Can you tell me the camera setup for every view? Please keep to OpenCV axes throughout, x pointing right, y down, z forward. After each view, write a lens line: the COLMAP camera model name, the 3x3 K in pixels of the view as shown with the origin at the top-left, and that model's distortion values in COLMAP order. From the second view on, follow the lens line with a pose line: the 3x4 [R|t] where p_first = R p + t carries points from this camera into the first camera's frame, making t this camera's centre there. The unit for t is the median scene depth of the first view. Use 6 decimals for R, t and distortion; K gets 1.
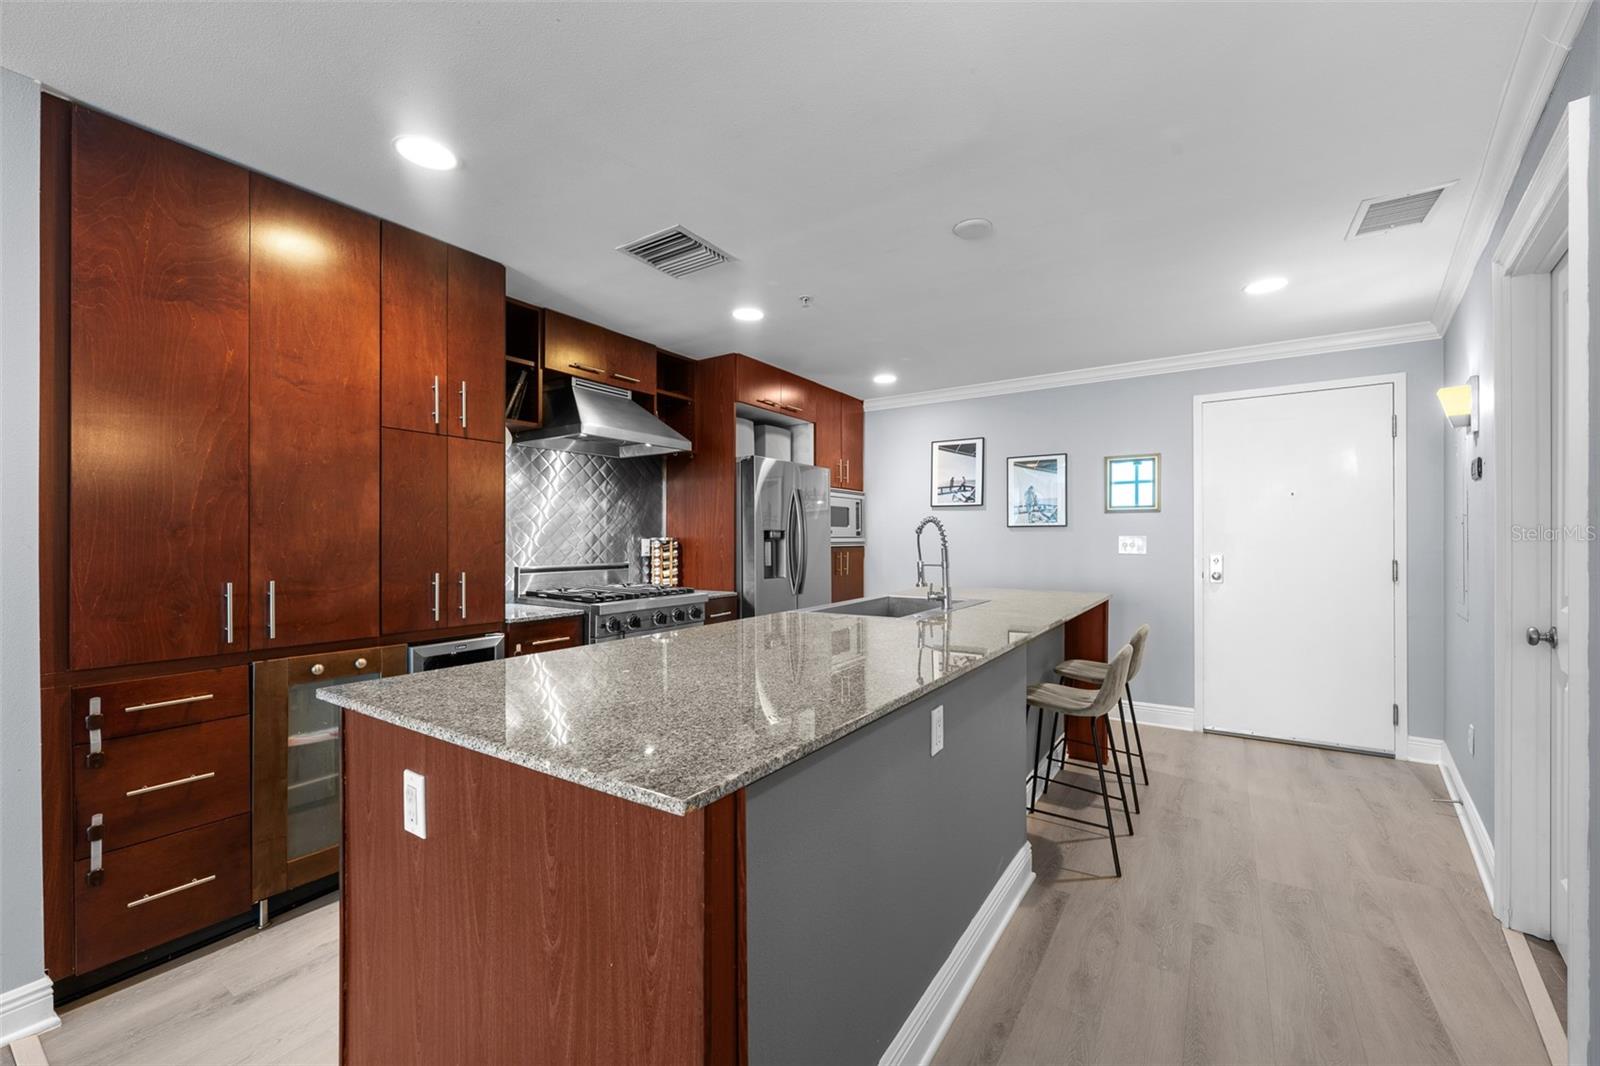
lens RADIAL K [[637.6, 0, 799.9], [0, 637.6, 542.0], [0, 0, 1]] dist [-0.000408, -0.000317]
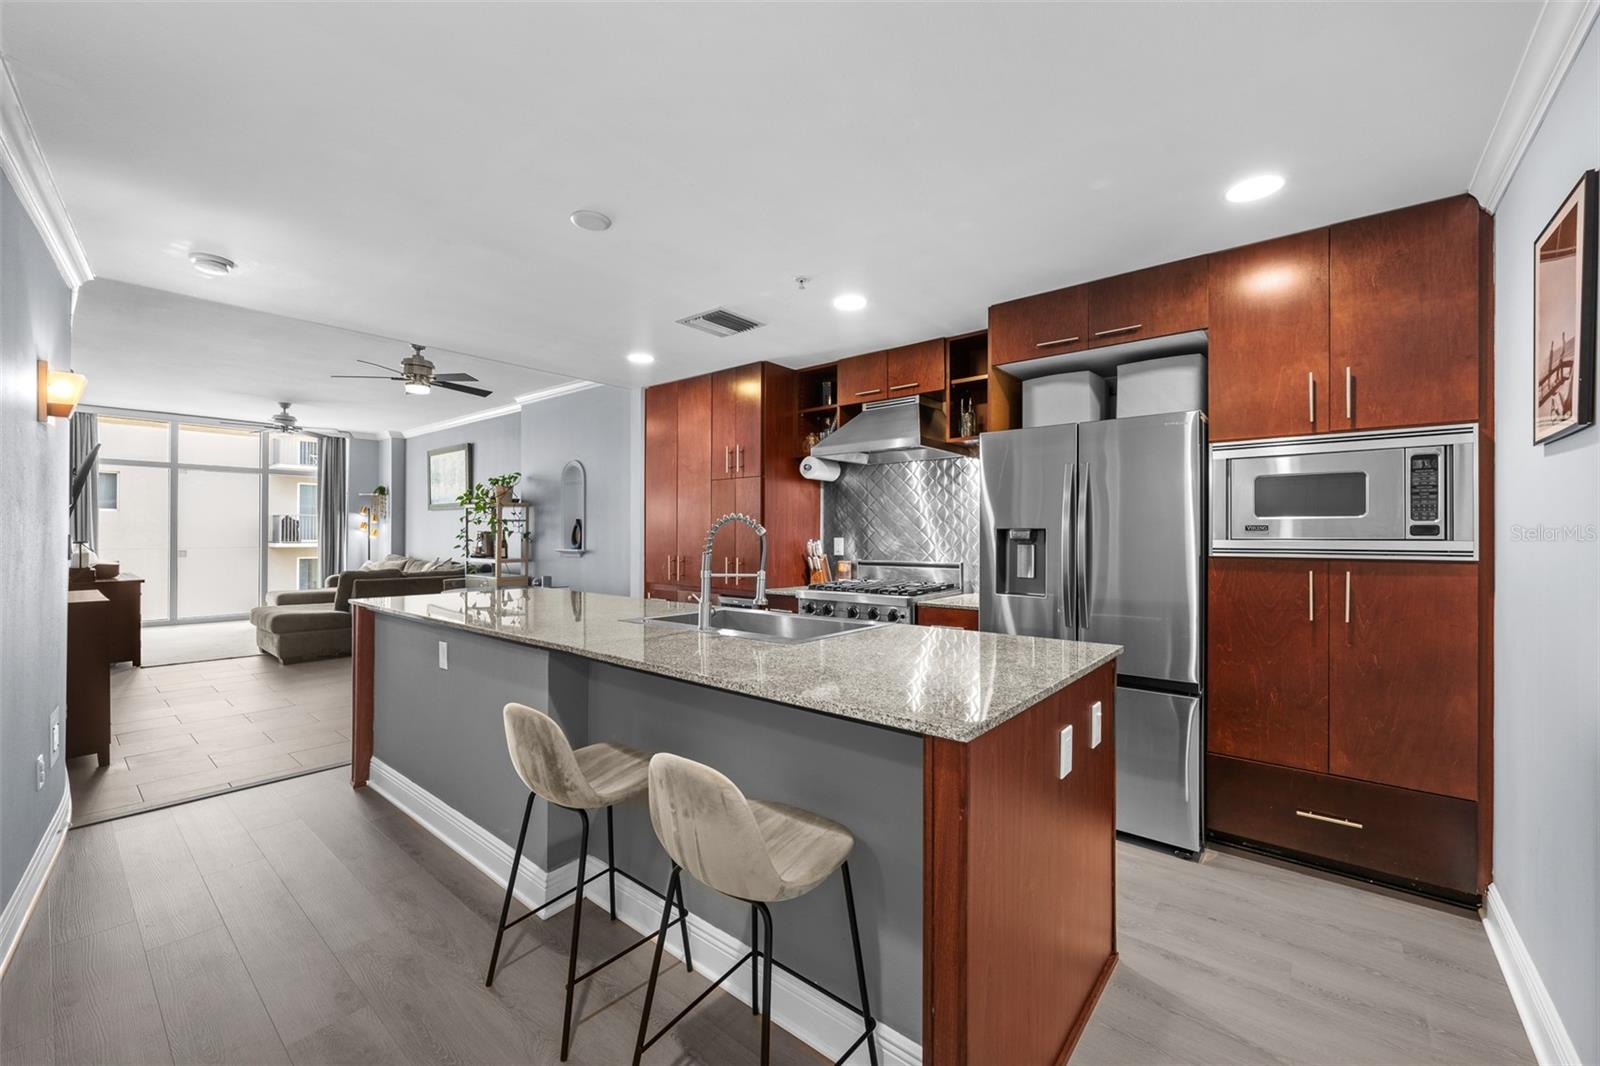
lens RADIAL K [[633.9, 0, 800.0], [0, 633.9, 533.0], [0, 0, 1]] dist [-0.001676, 0.000036]
pose [[-0.107355, 0.004248, -0.994212, 1.003282], [-0.001321, 0.999989, 0.004415, -0.023914], [0.994220, 0.001788, -0.107349, 1.196715]]
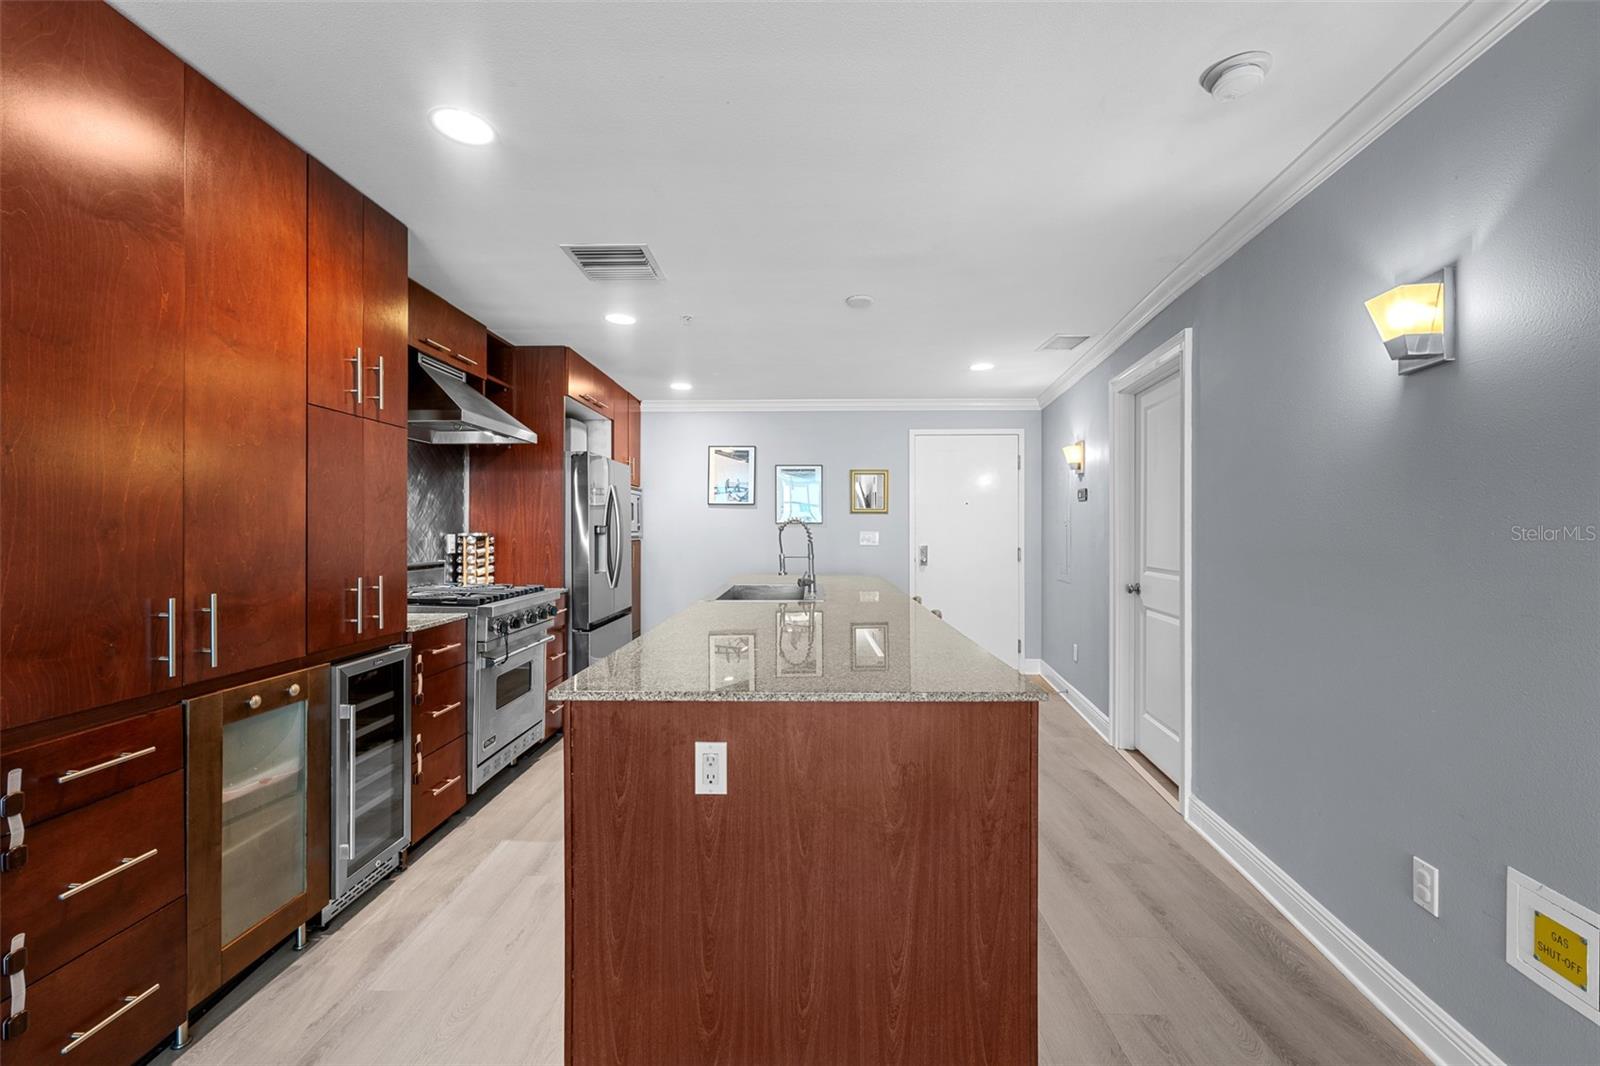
lens RADIAL K [[633.9, 0, 800.0], [0, 633.9, 533.0], [0, 0, 1]] dist [-0.001676, 0.000036]
pose [[0.843380, 0.000444, 0.537318, -0.451775], [-0.000755, 1.000000, 0.000358, -0.010441], [-0.537317, -0.000708, 0.843380, -0.032058]]
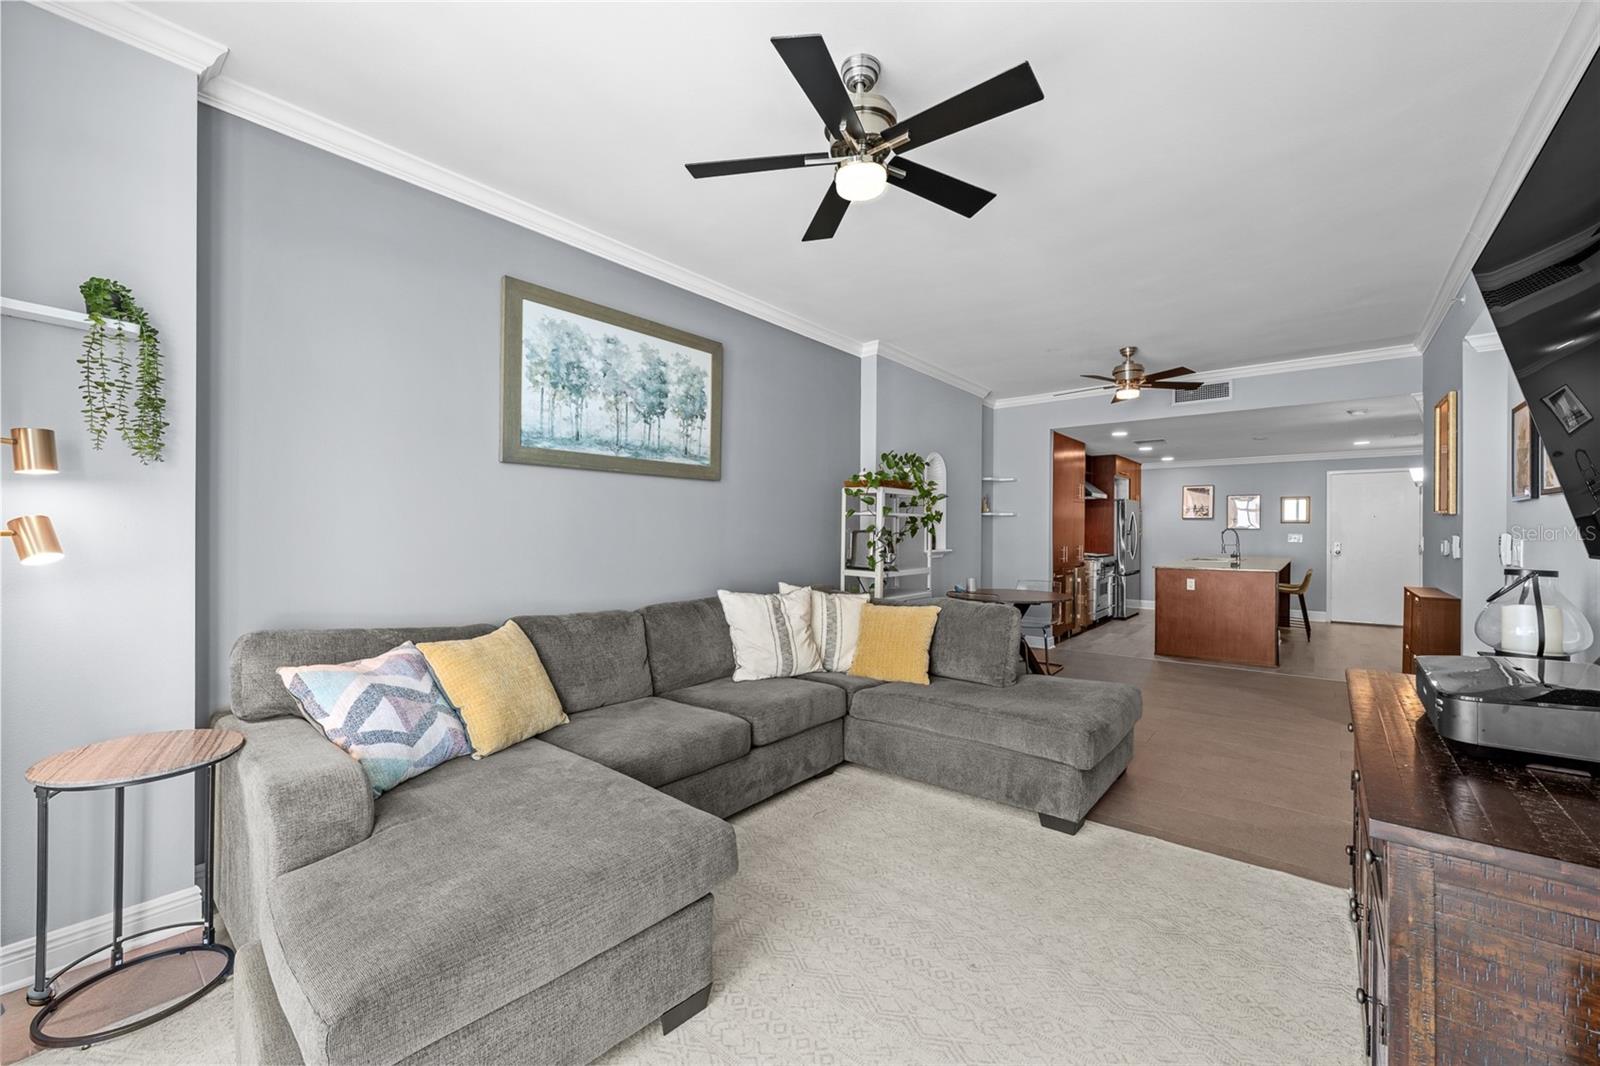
lens RADIAL K [[633.9, 0, 800.0], [0, 633.9, 533.0], [0, 0, 1]] dist [-0.001676, 0.000036]
pose [[0.994684, 0.006247, -0.102782, -1.408101], [-0.006096, 0.999980, 0.001785, -0.010196], [0.102791, -0.001149, 0.994702, -1.985167]]
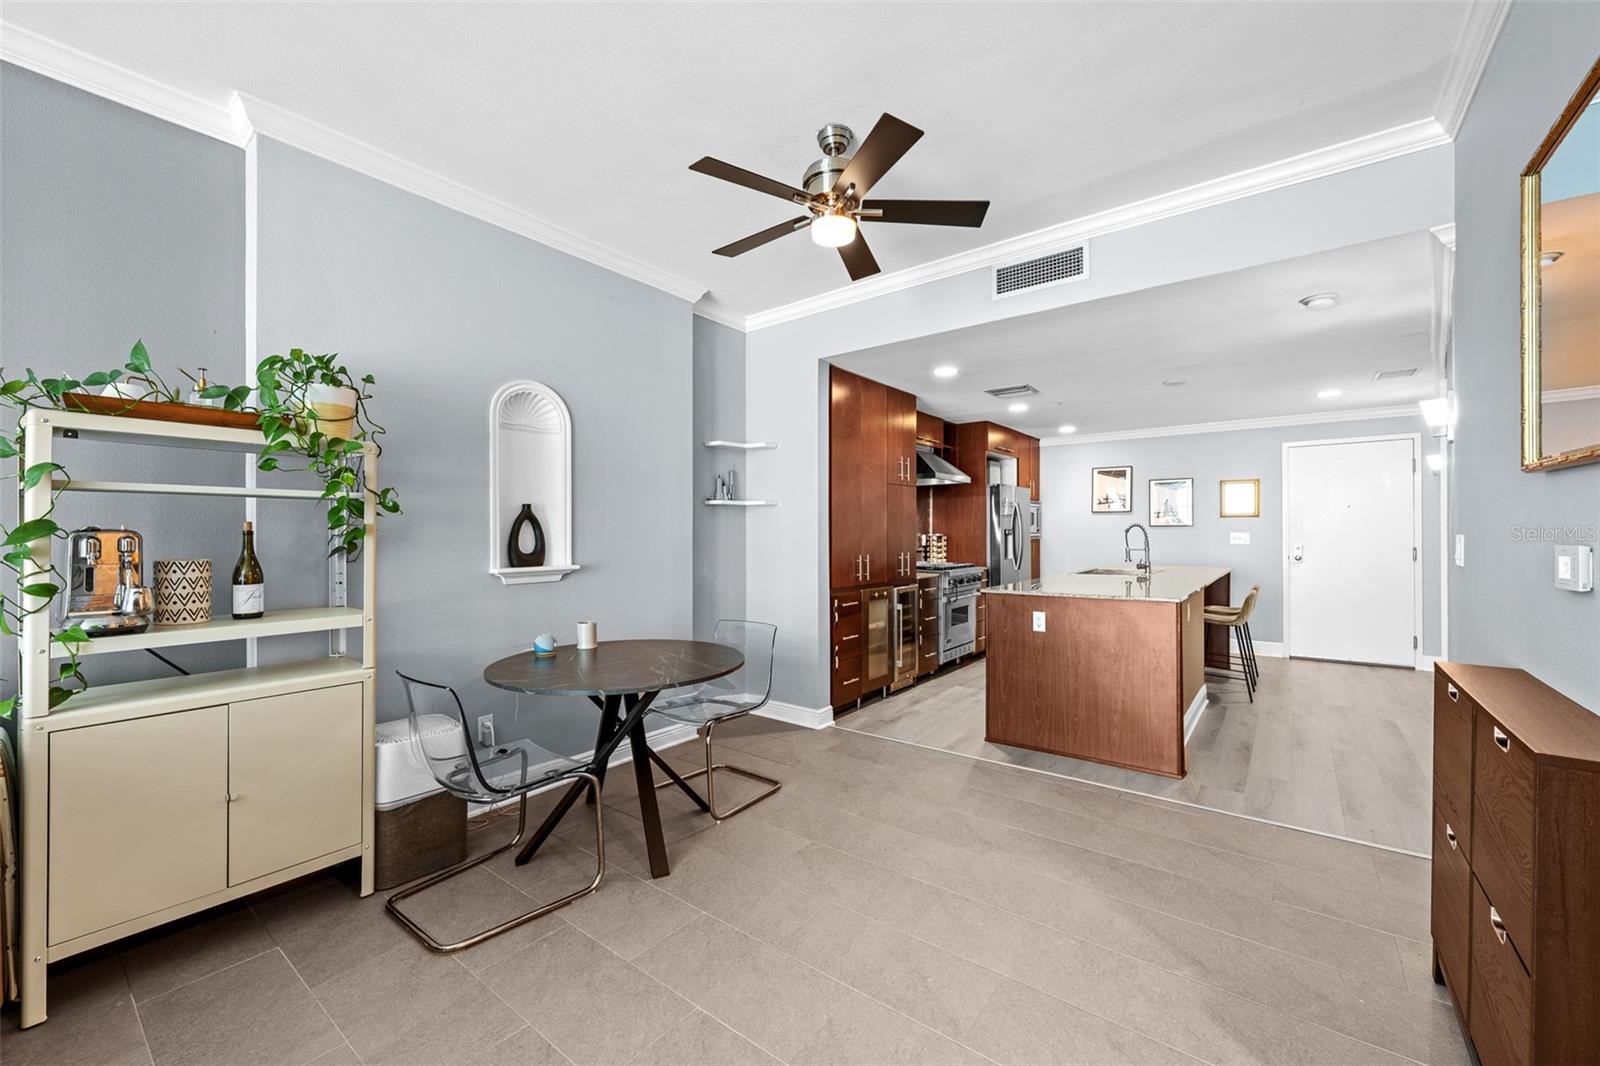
lens RADIAL K [[633.9, 0, 800.0], [0, 633.9, 533.0], [0, 0, 1]] dist [-0.001676, 0.000036]
pose [[0.997169, -0.001349, -0.075181, -0.638237], [0.001218, 0.999998, -0.001794, -0.009826], [0.075183, 0.001697, 0.997168, -0.913683]]
